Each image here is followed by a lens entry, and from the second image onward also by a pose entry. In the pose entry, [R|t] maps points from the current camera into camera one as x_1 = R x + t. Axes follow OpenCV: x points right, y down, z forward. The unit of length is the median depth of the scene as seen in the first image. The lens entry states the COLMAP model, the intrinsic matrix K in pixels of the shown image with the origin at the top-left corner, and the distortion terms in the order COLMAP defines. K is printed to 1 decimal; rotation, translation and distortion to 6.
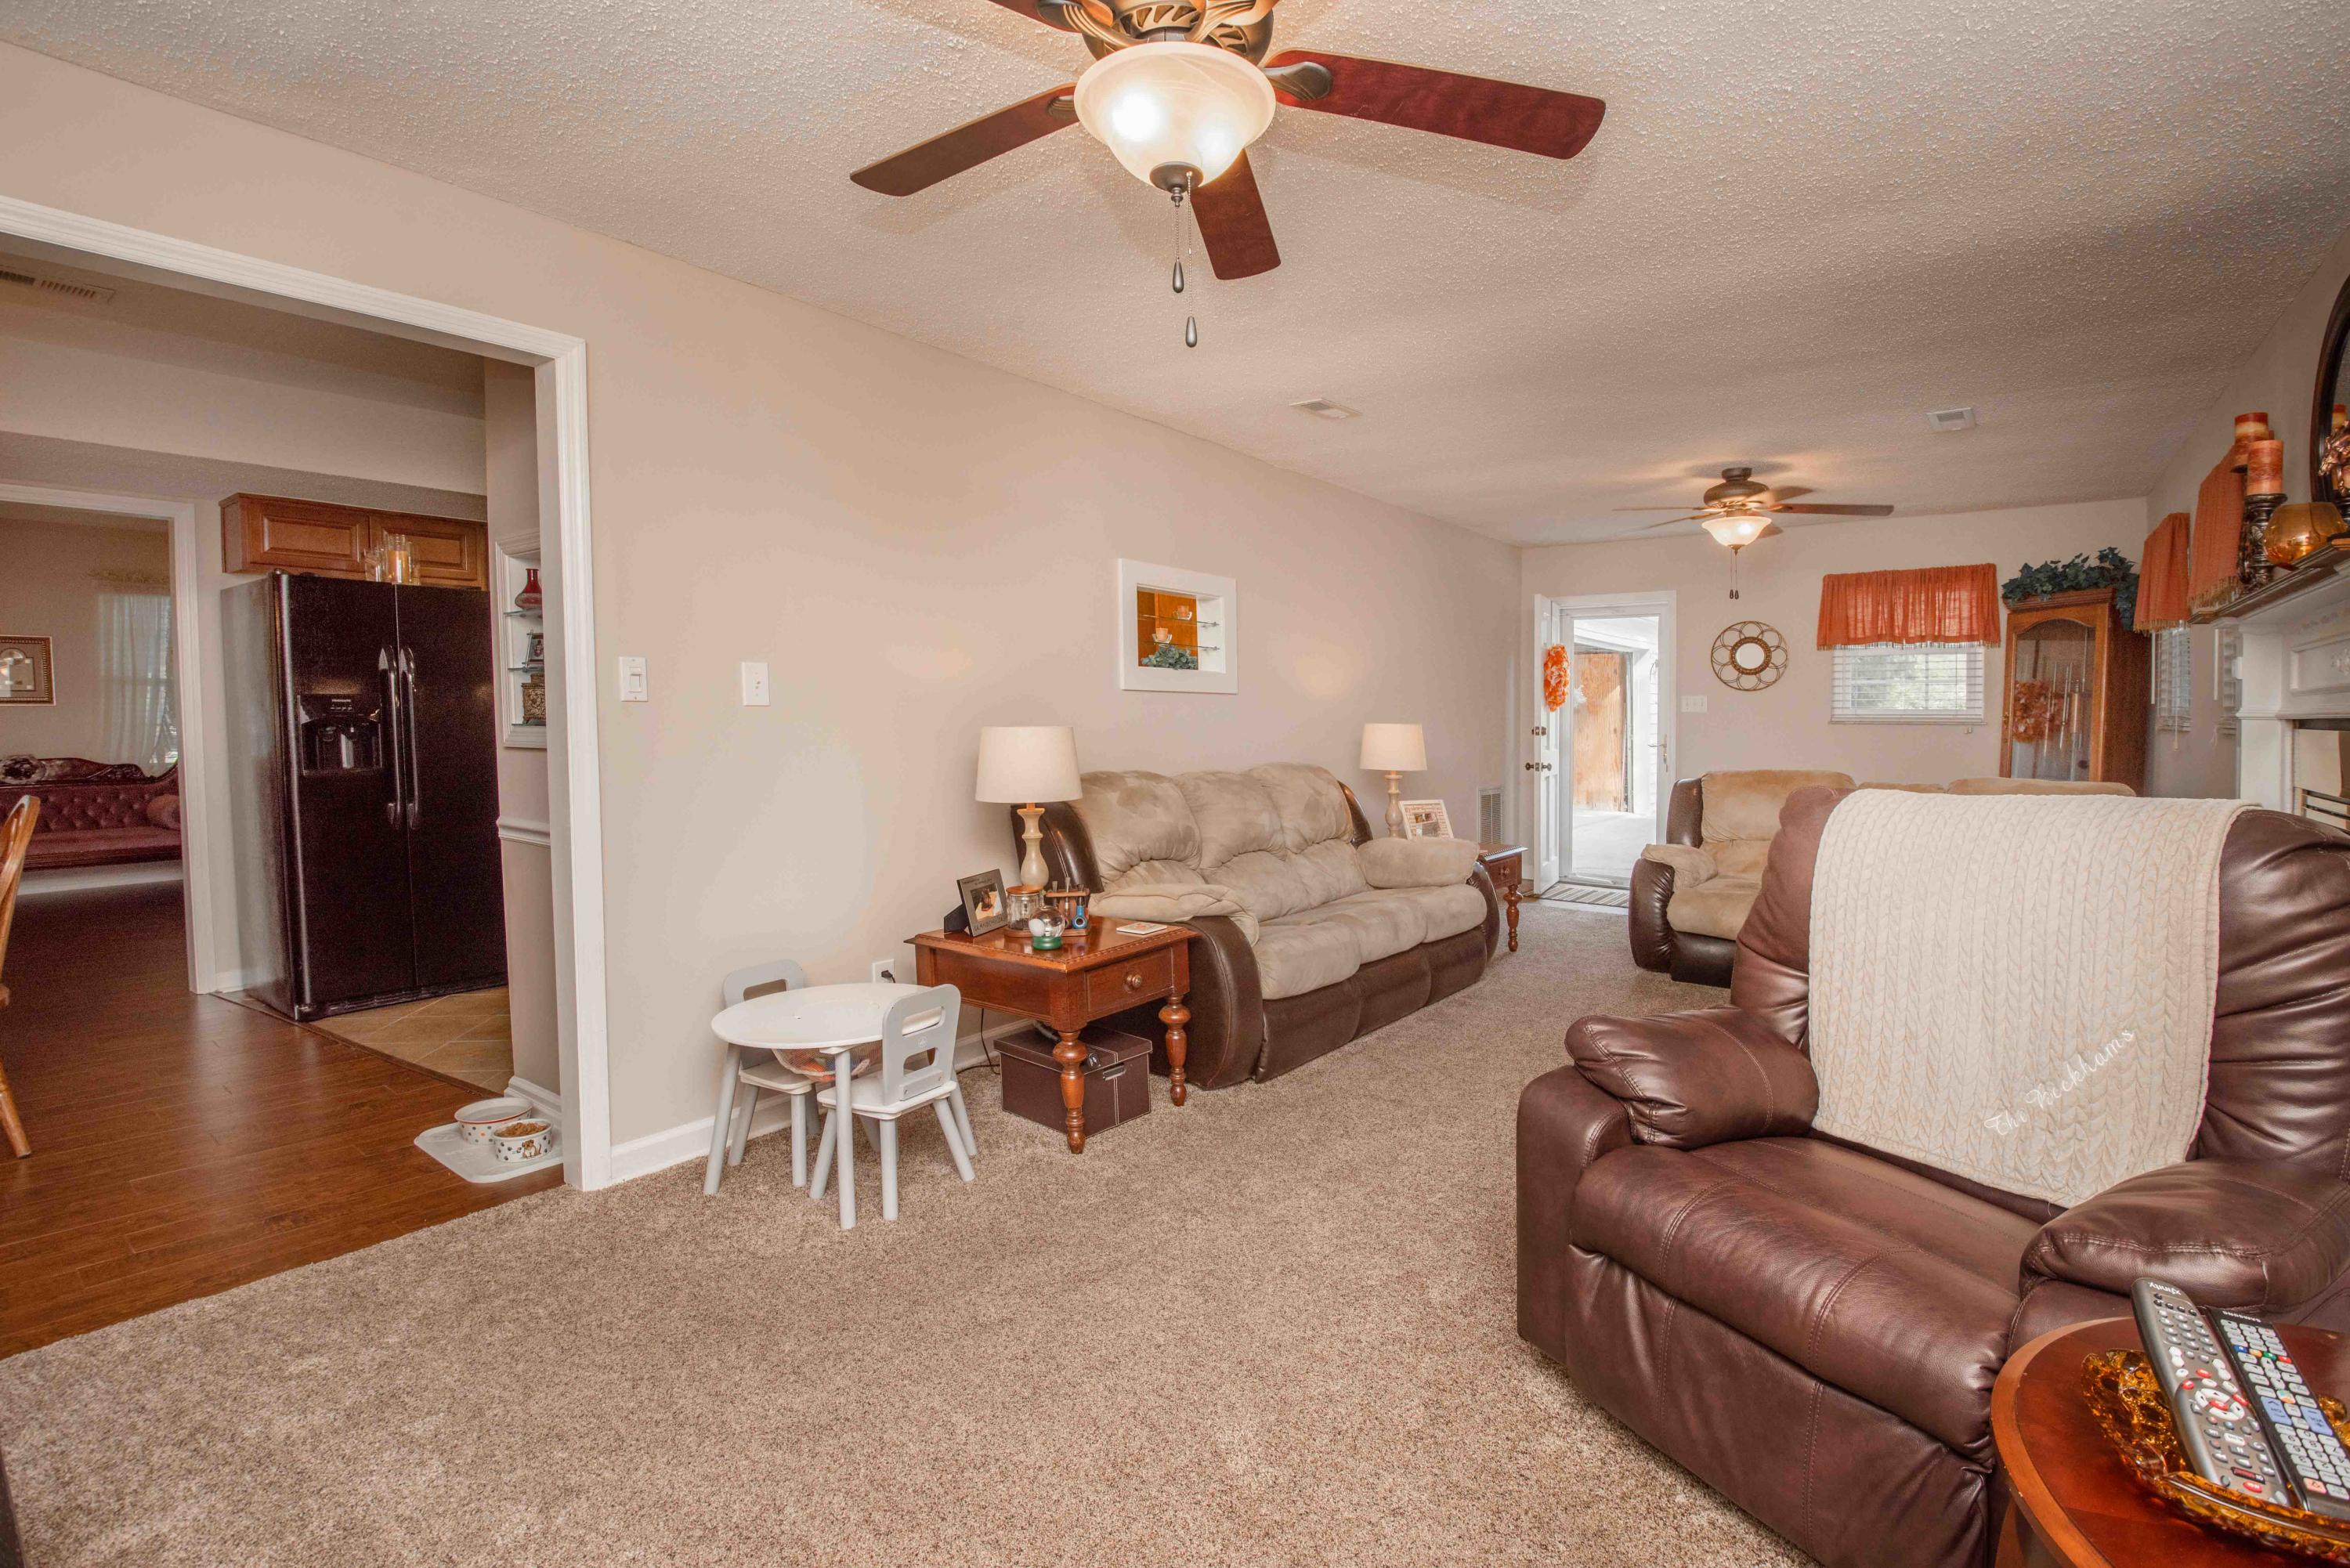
lens RADIAL K [[1082.9, 0, 1175.0], [0, 1082.9, 784.0], [0, 0, 1]] dist [-0.000346, -0.018750]
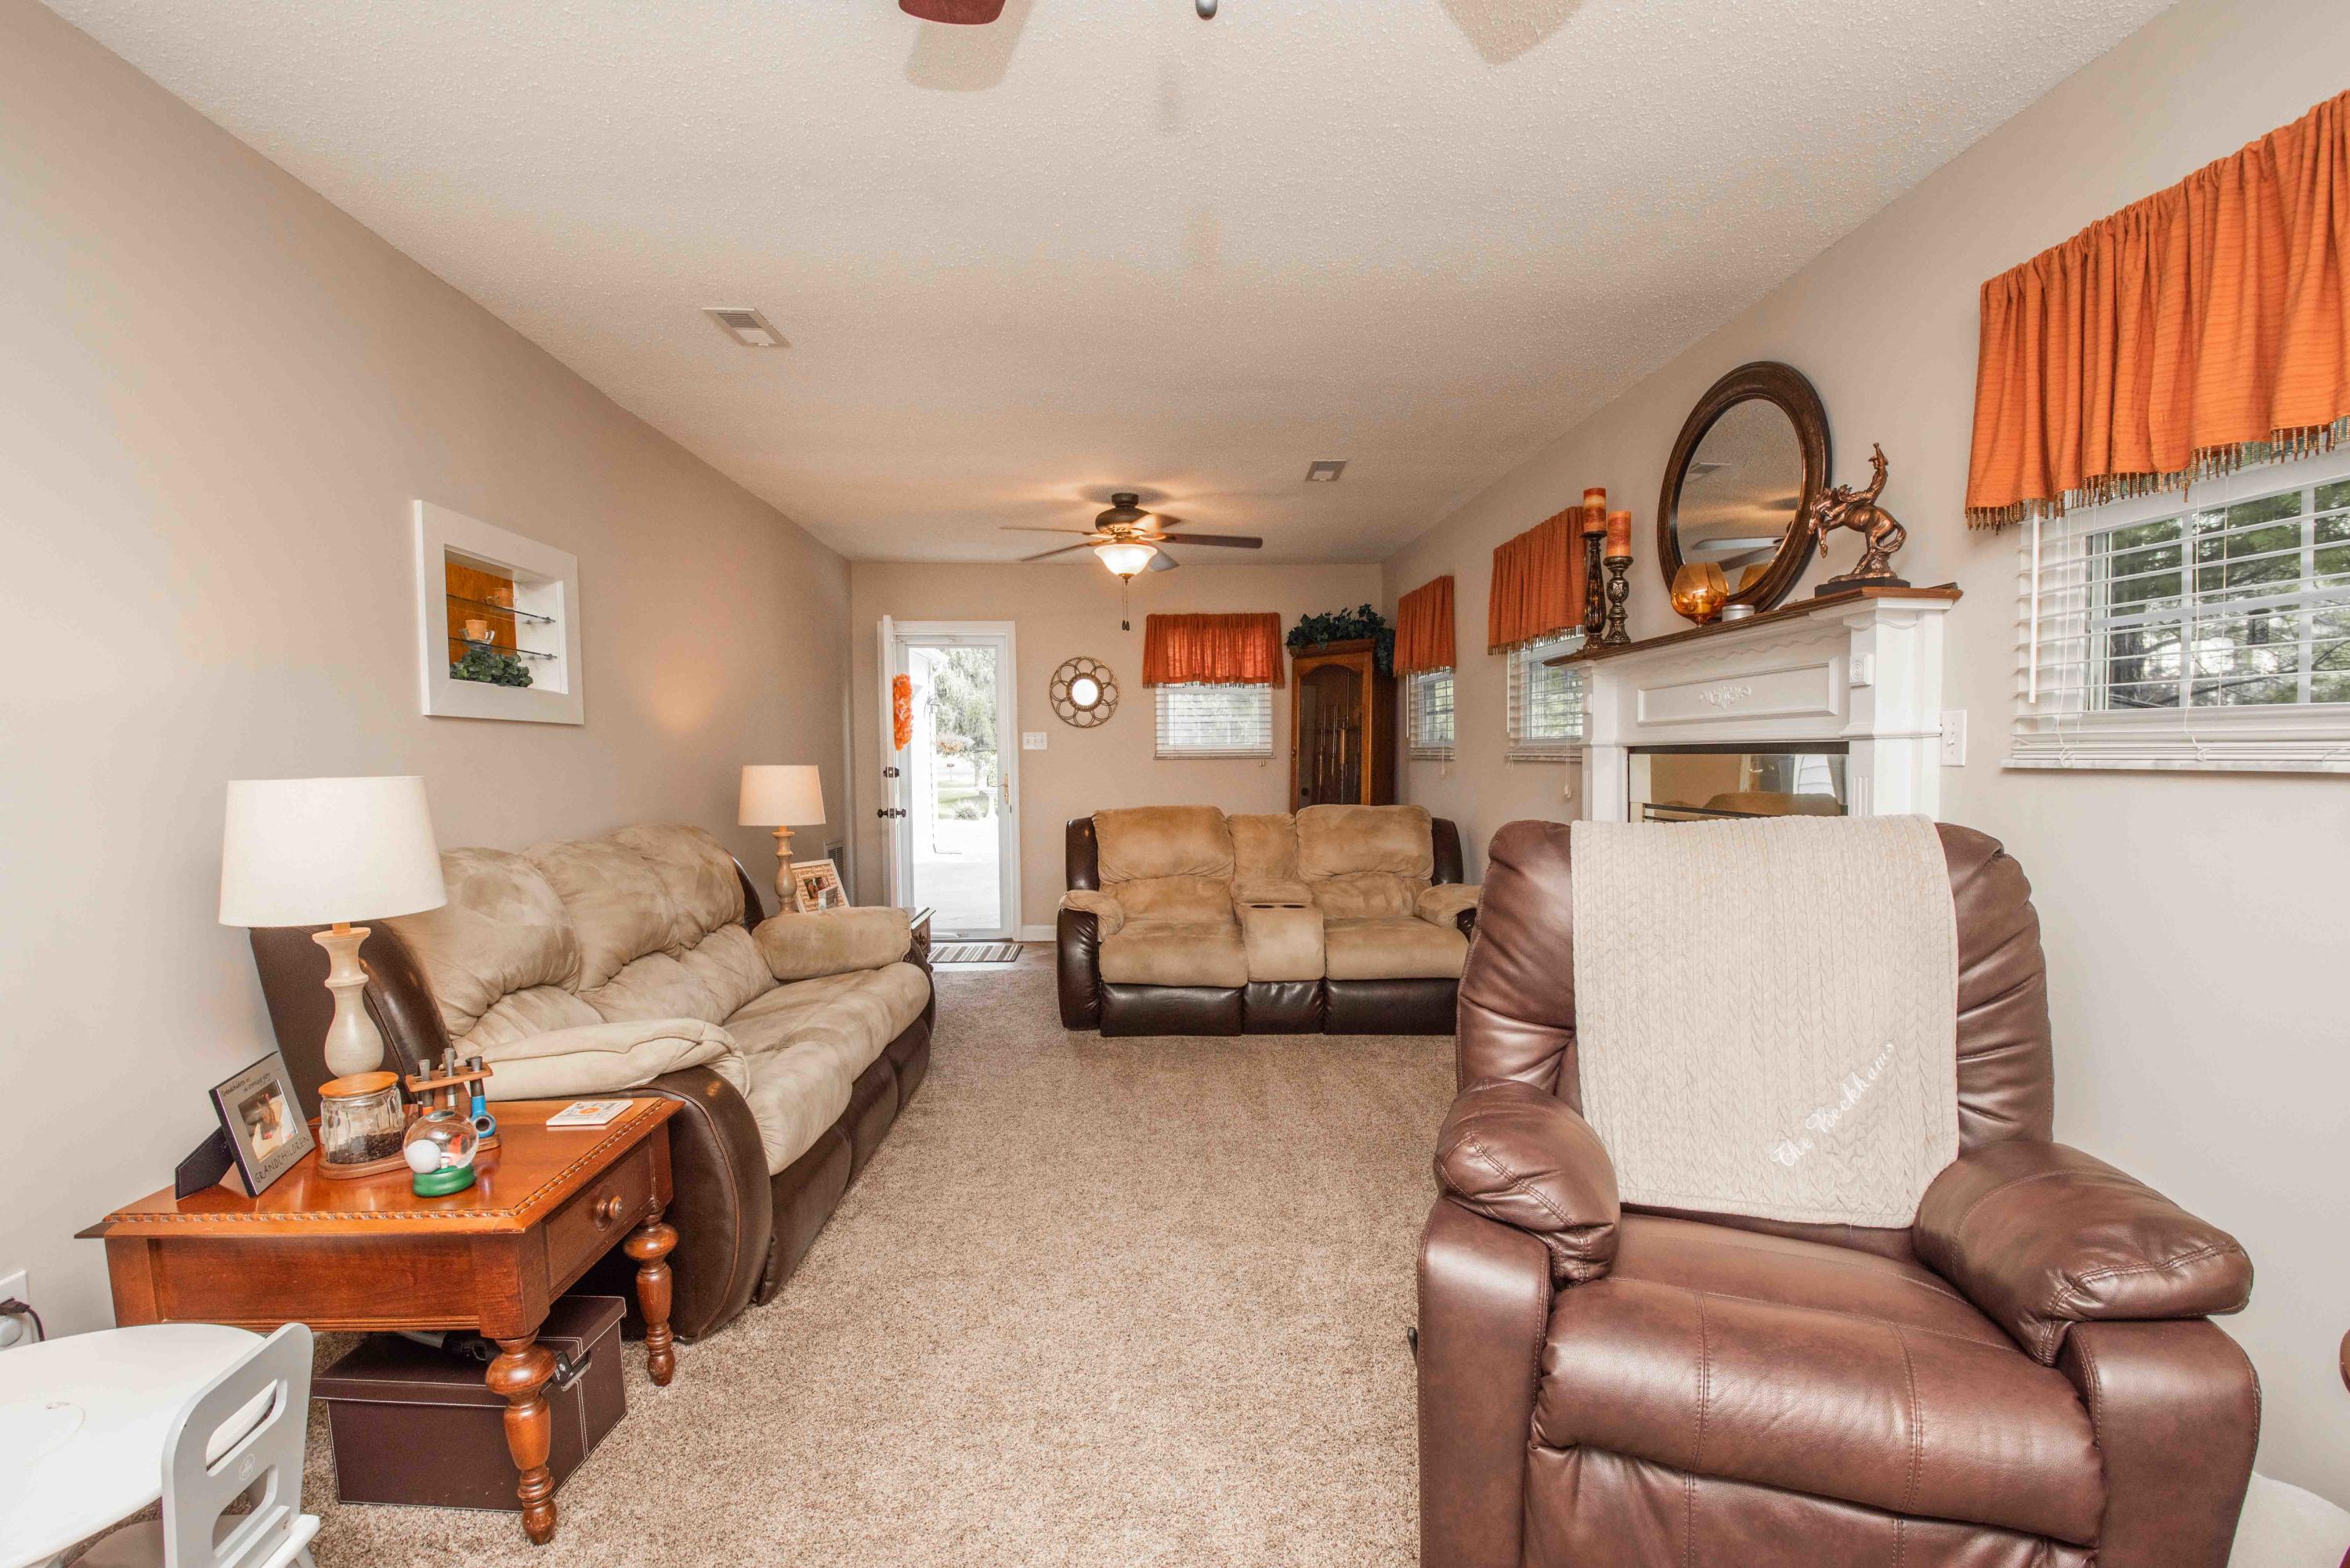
lens RADIAL K [[1153.3, 0, 1173.8], [0, 1153.3, 813.3], [0, 0, 1]] dist [0.017295, -0.050419]
pose [[0.770033, -0.043016, 0.636552, -0.136312], [0.052760, 0.998601, 0.003659, -0.012147], [-0.635819, 0.030767, 0.771225, 0.229629]]
